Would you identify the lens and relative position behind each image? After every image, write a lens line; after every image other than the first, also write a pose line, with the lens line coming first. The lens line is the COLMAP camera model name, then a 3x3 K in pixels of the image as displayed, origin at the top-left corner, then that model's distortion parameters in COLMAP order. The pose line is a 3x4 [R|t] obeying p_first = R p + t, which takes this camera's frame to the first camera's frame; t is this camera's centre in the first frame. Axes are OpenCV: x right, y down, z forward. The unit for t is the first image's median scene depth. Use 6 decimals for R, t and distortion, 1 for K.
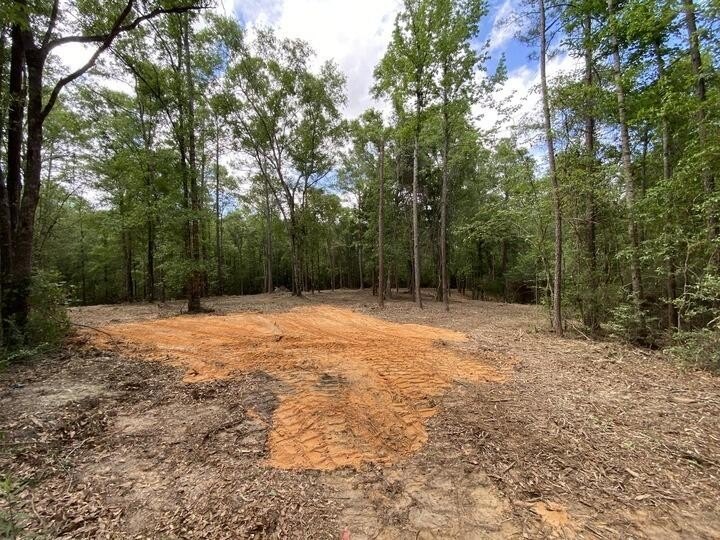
lens RADIAL K [[300.4, 0, 366.1], [0, 300.4, 273.7], [0, 0, 1]] dist [-0.020045, -0.000665]
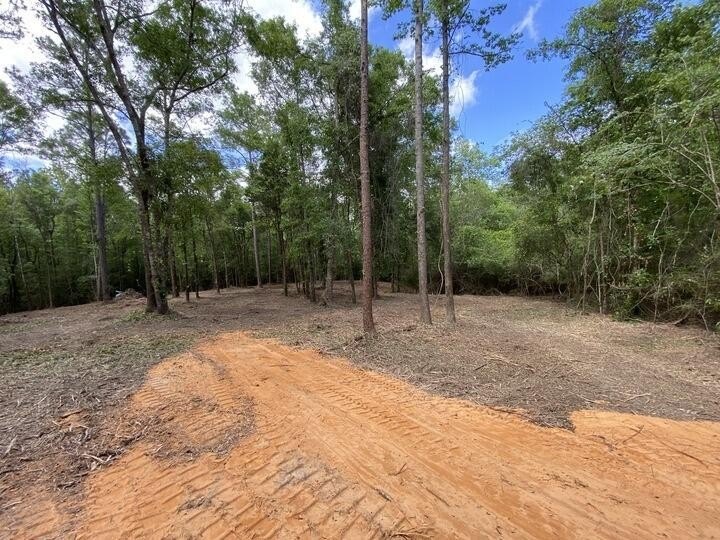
lens RADIAL K [[300.4, 0, 367.2], [0, 300.4, 274.9], [0, 0, 1]] dist [-0.020045, -0.000665]
pose [[0.924112, -0.040566, 0.379962, -0.053388], [0.027606, 0.998838, 0.039499, -0.000215], [-0.381122, -0.026012, 0.924159, 0.222307]]
